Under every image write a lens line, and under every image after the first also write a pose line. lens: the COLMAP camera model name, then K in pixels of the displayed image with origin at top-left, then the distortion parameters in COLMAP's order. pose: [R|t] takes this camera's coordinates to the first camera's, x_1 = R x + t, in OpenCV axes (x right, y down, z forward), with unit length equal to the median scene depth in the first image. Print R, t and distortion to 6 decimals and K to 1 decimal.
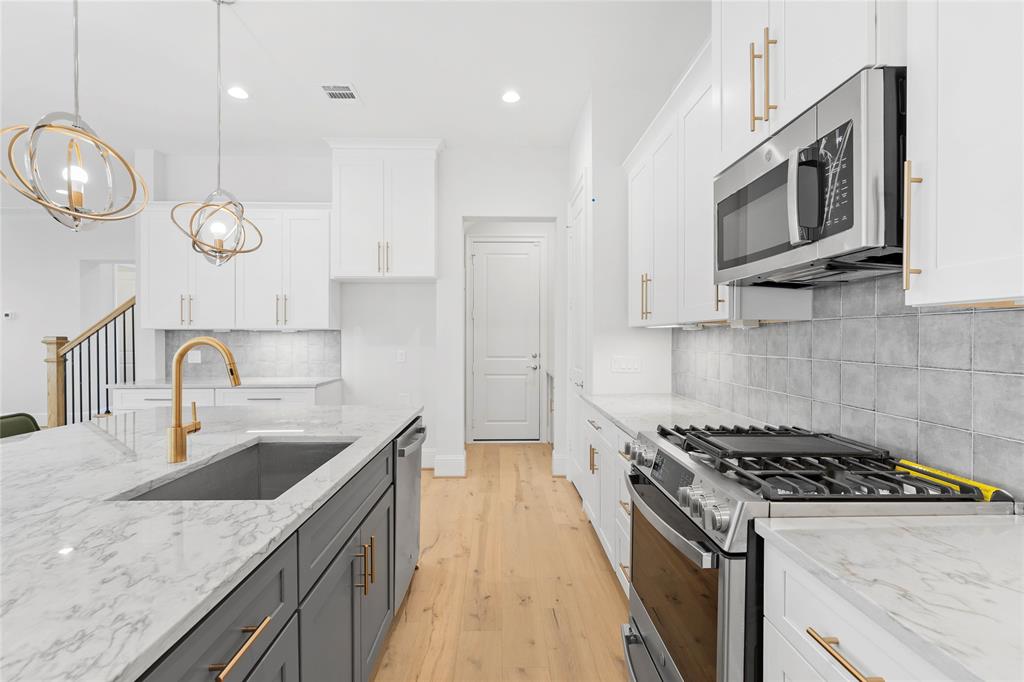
lens RADIAL K [[468.3, 0, 514.8], [0, 468.3, 337.9], [0, 0, 1]] dist [-0.001433, 0.001417]
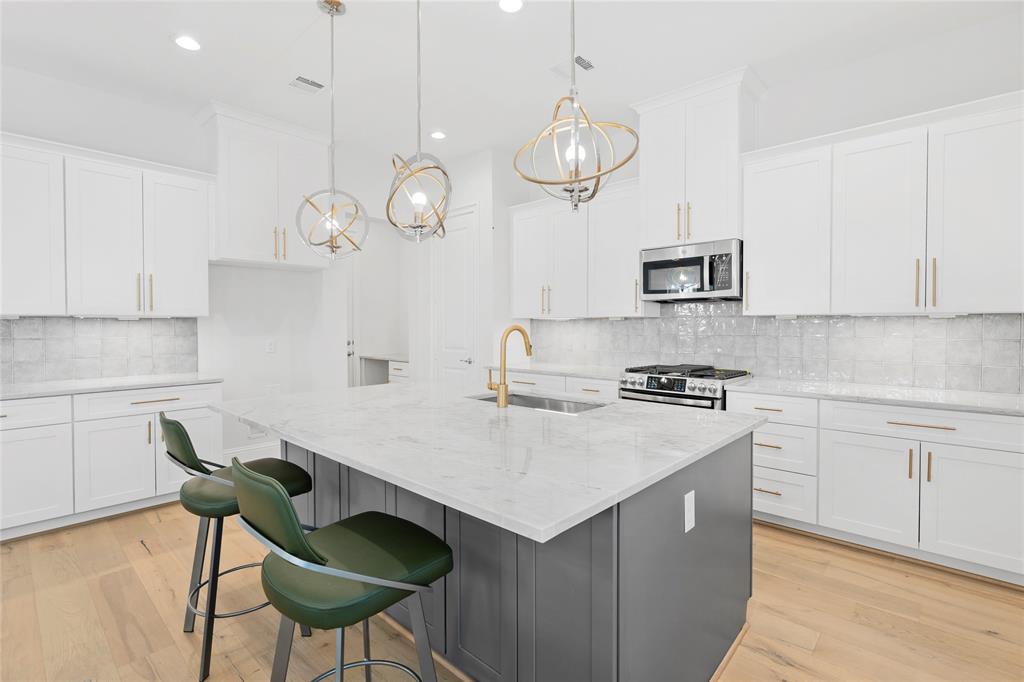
lens RADIAL K [[475.5, 0, 514.3], [0, 475.5, 331.5], [0, 0, 1]] dist [-0.002270, 0.000228]
pose [[0.696822, -0.010260, 0.717170, -1.626571], [0.002820, 0.999929, 0.011565, 0.001693], [-0.717238, -0.006036, 0.696802, -0.094563]]
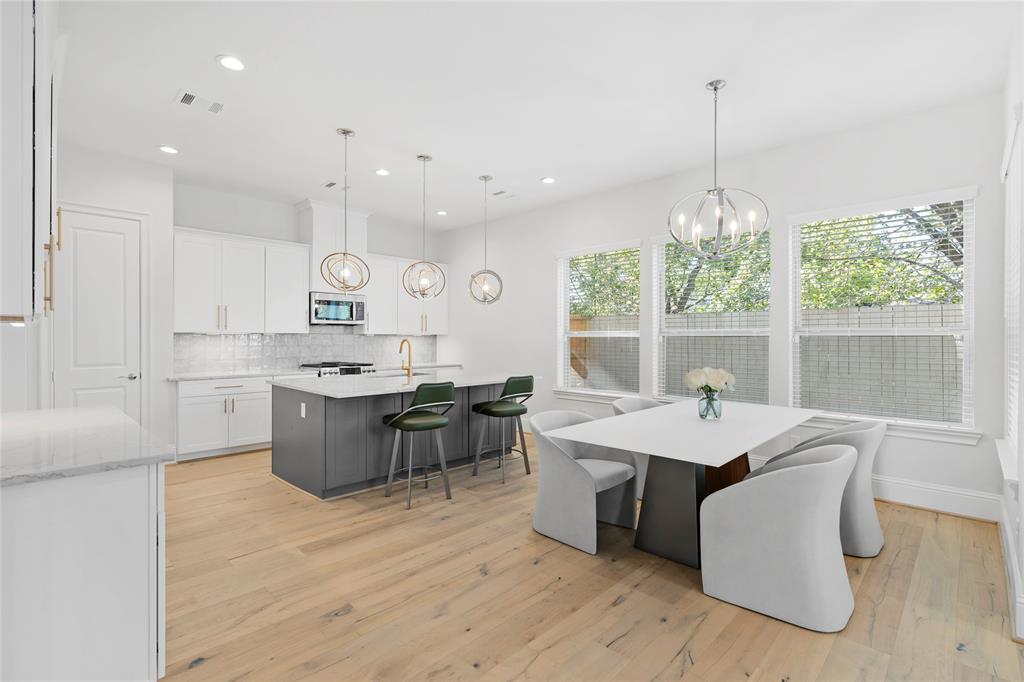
lens RADIAL K [[468.7, 0, 512.0], [0, 468.7, 341.0], [0, 0, 1]] dist [-0.034003, 0.000172]
pose [[-0.694766, -0.004205, 0.719223, -3.195839], [0.000098, 0.999982, 0.005942, -0.004052], [-0.719236, 0.004199, -0.694754, 2.472374]]
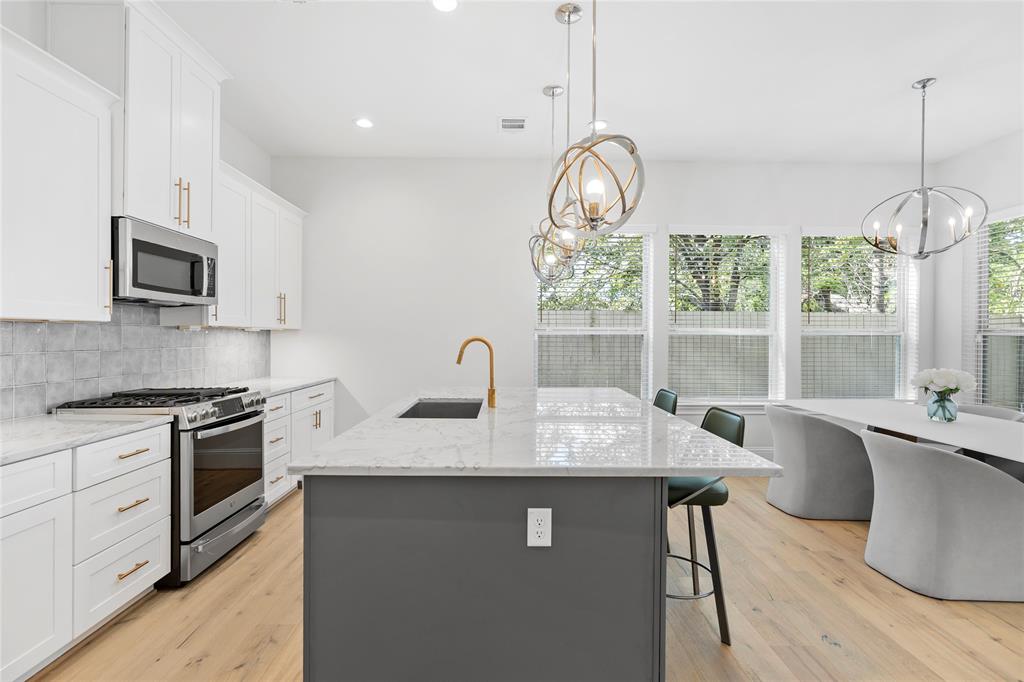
lens RADIAL K [[469.6, 0, 511.4], [0, 469.6, 336.1], [0, 0, 1]] dist [0.000304, 0.000841]
pose [[-0.999855, -0.004298, 0.016482, -0.738990], [-0.004274, 0.999990, 0.001534, -0.007004], [-0.016488, 0.001463, -0.999863, 2.504712]]
